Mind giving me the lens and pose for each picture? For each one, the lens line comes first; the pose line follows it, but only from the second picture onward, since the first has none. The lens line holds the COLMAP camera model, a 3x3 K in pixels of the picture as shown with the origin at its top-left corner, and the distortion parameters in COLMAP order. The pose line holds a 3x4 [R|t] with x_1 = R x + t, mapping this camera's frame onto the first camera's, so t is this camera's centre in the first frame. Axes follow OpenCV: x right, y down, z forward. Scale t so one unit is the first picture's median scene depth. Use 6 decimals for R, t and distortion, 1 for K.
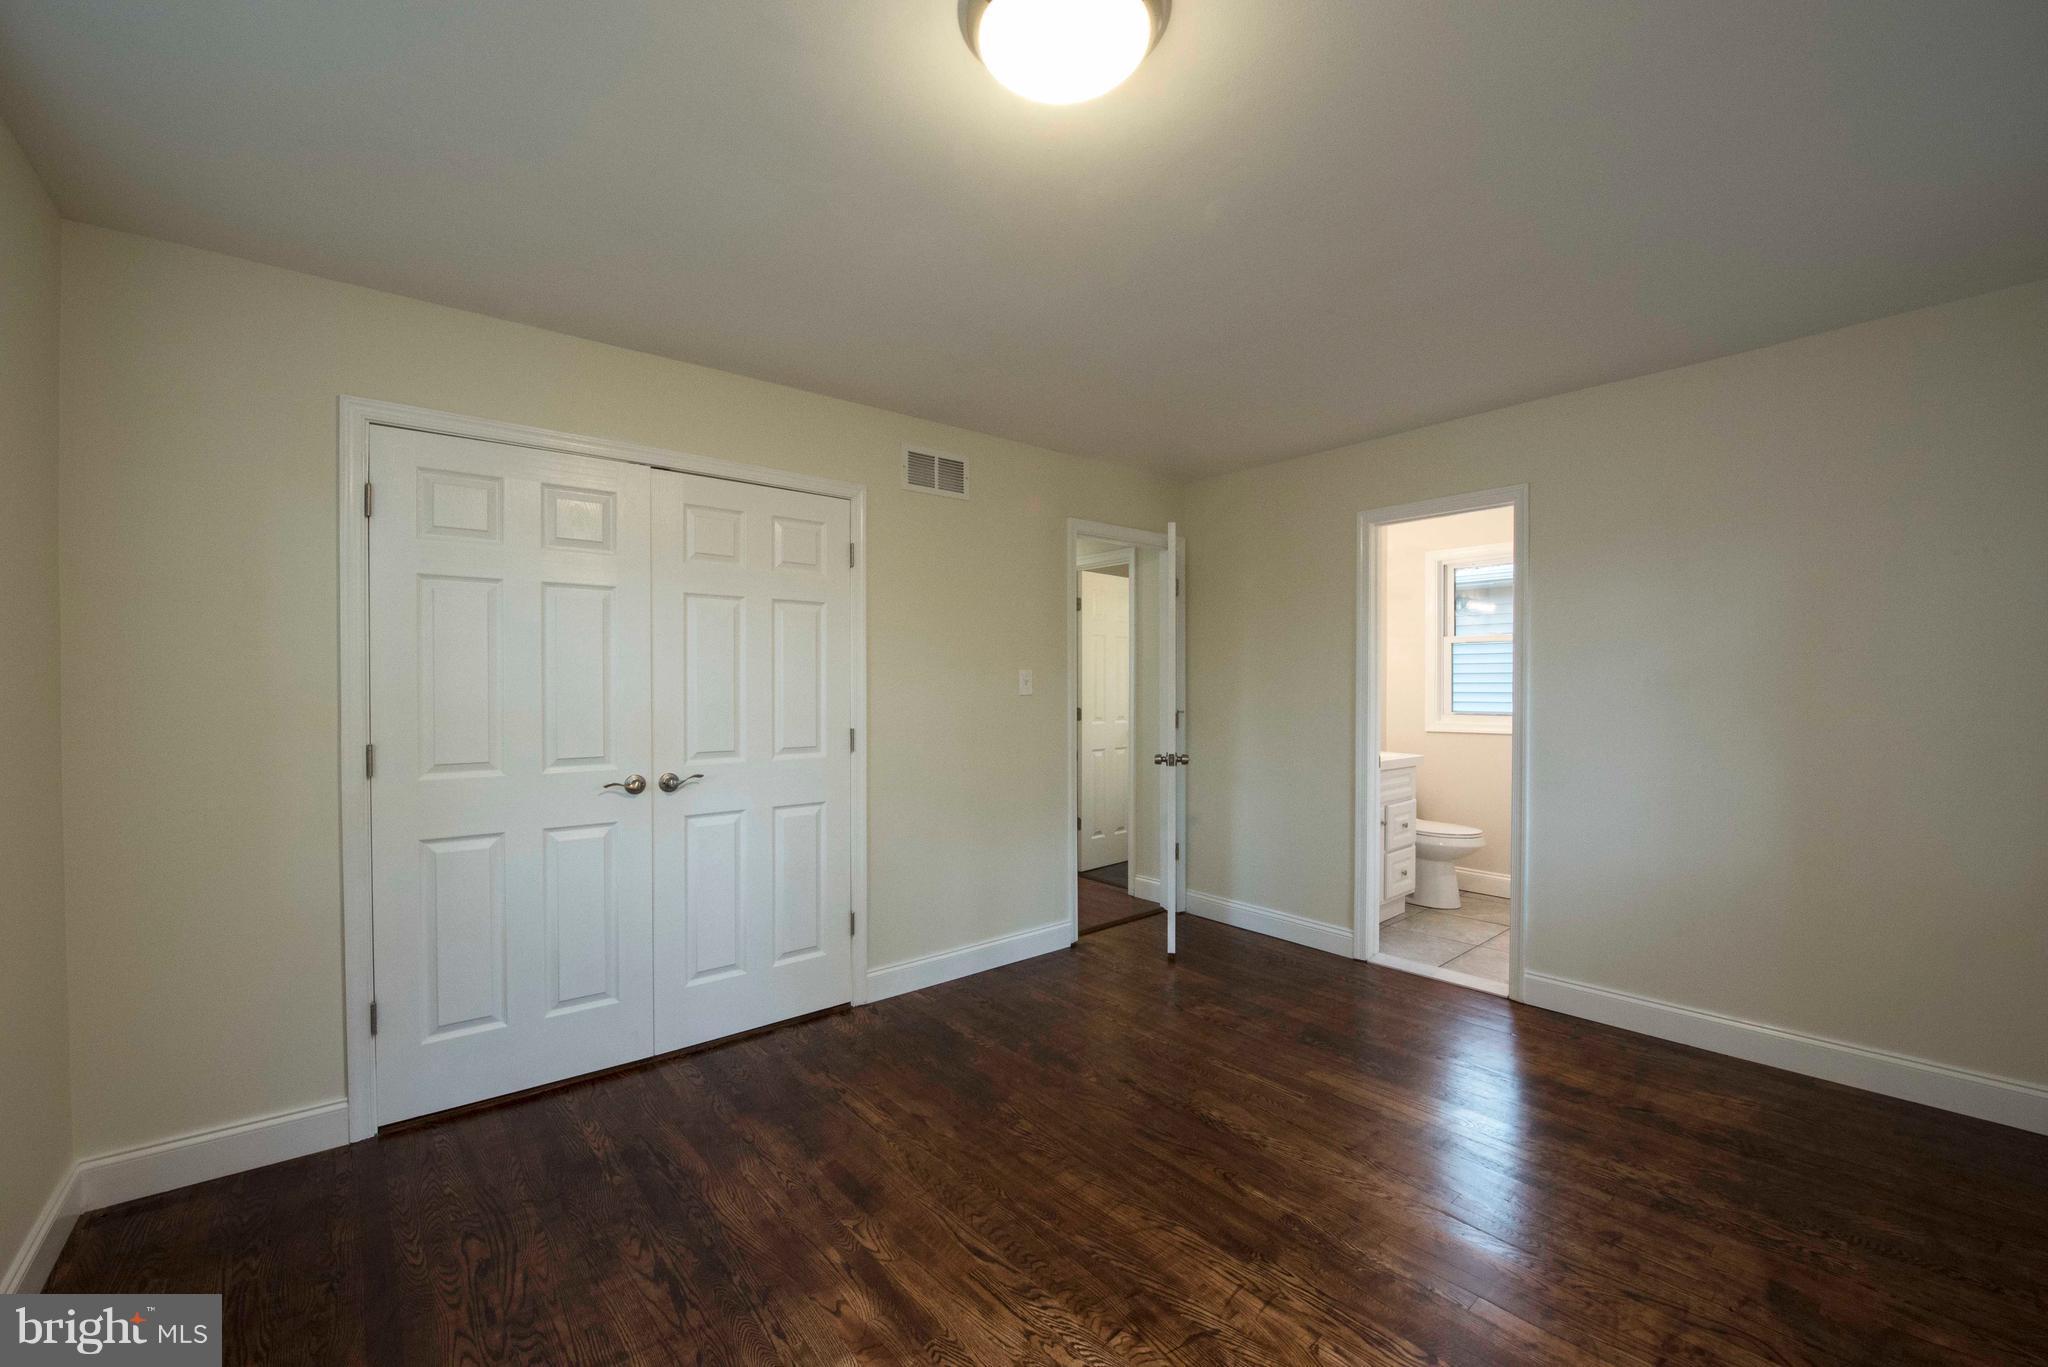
lens RADIAL K [[850.7, 0, 1020.5], [0, 850.7, 691.5], [0, 0, 1]] dist [-0.016827, -0.000452]
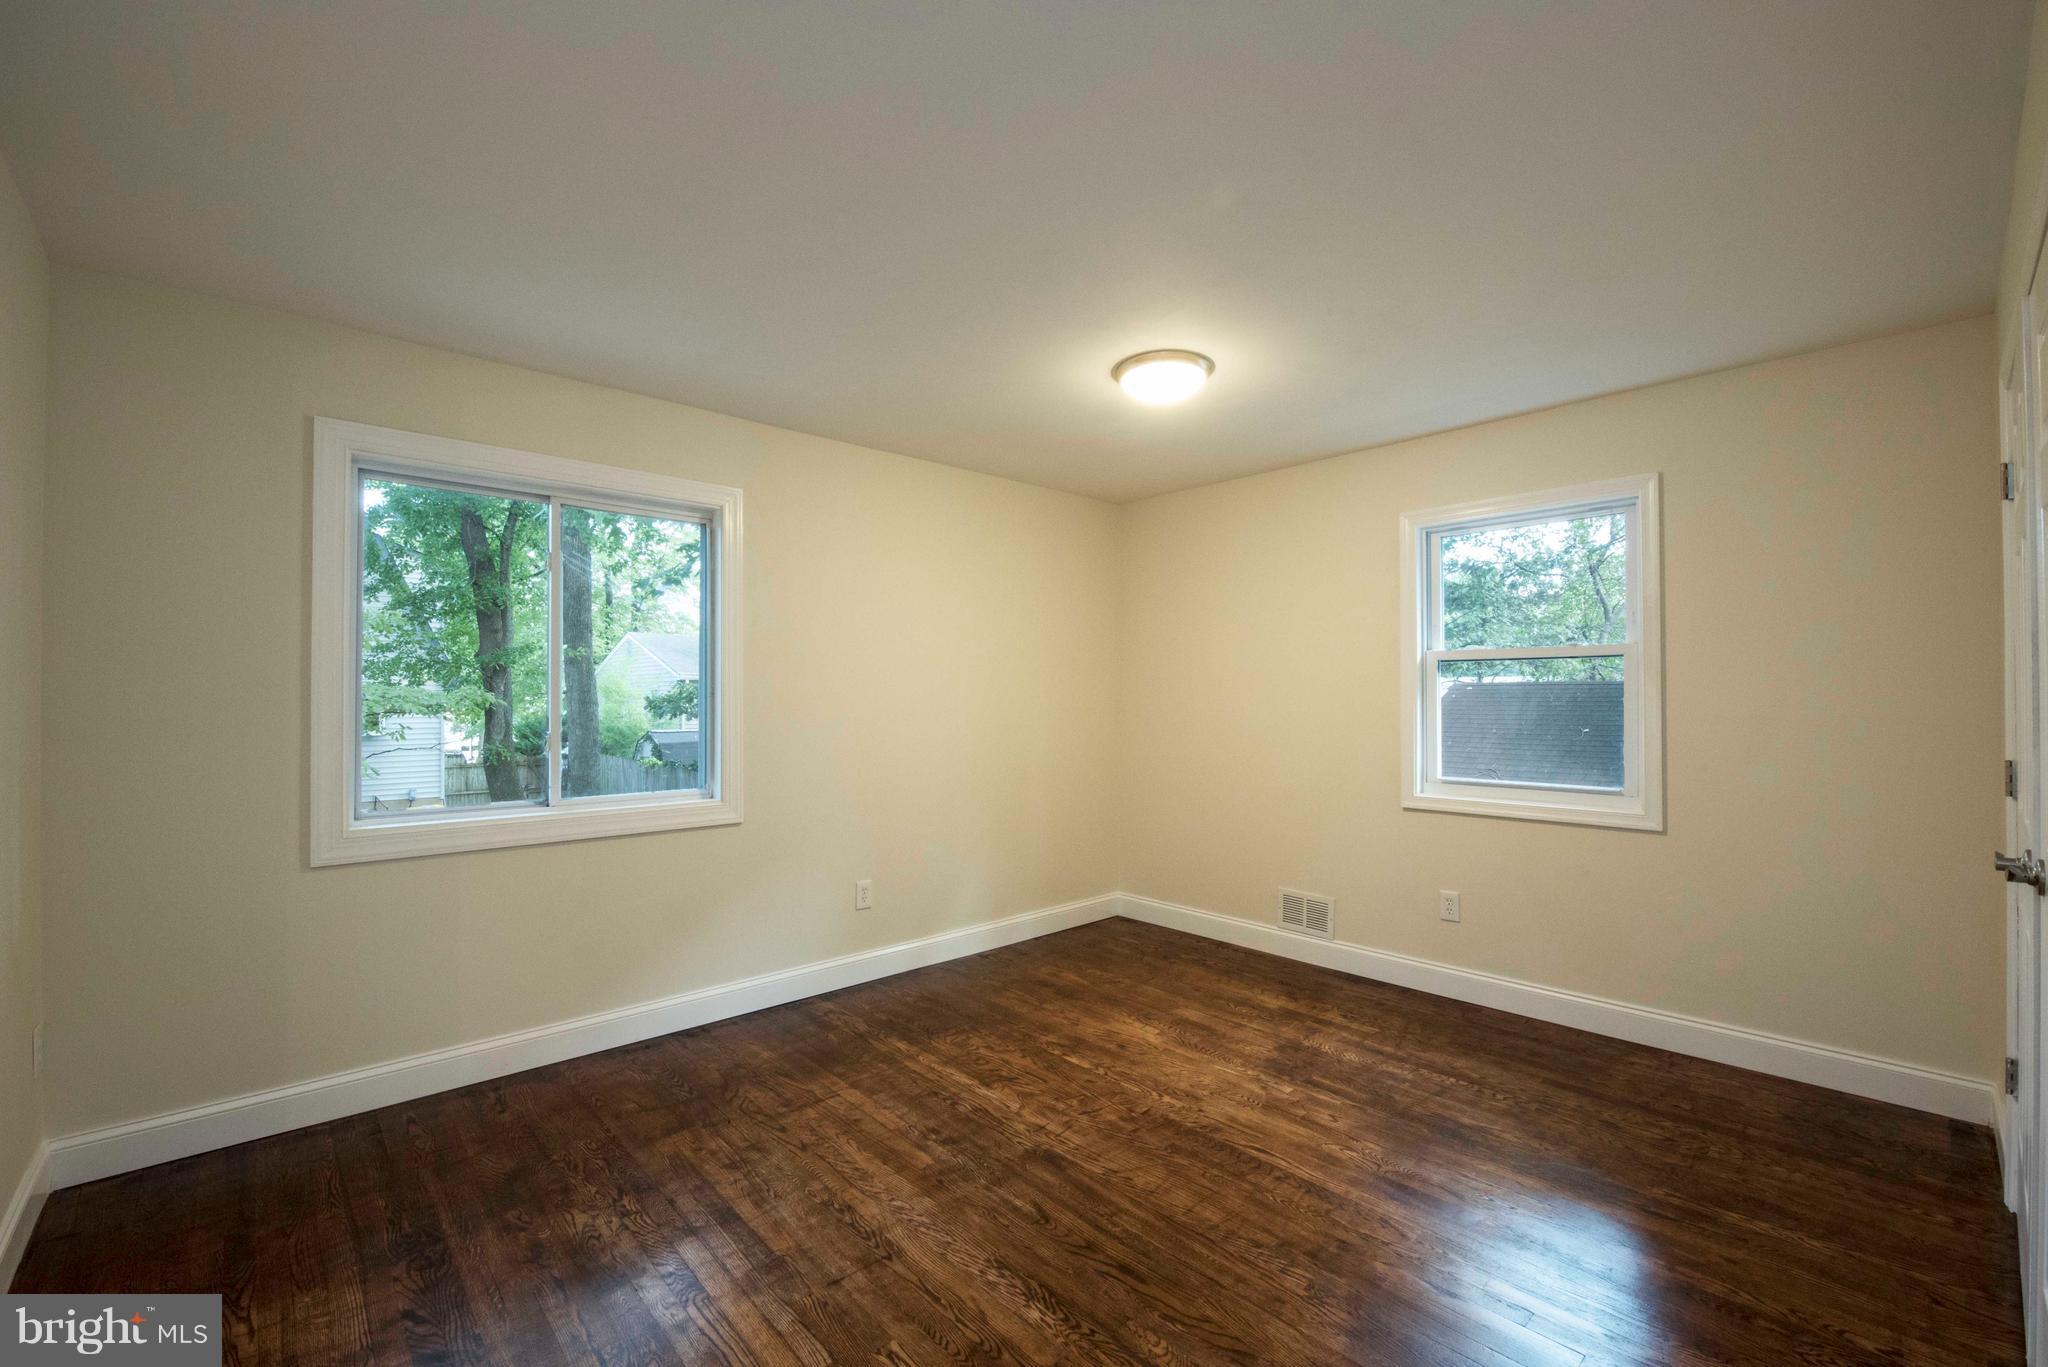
lens RADIAL K [[850.7, 0, 1020.5], [0, 850.7, 691.5], [0, 0, 1]] dist [-0.016827, -0.000452]
pose [[-0.999112, 0.002379, -0.042072, 0.321176], [0.002539, 0.999990, -0.003761, -0.008891], [0.042062, -0.003864, -0.999108, 2.013741]]
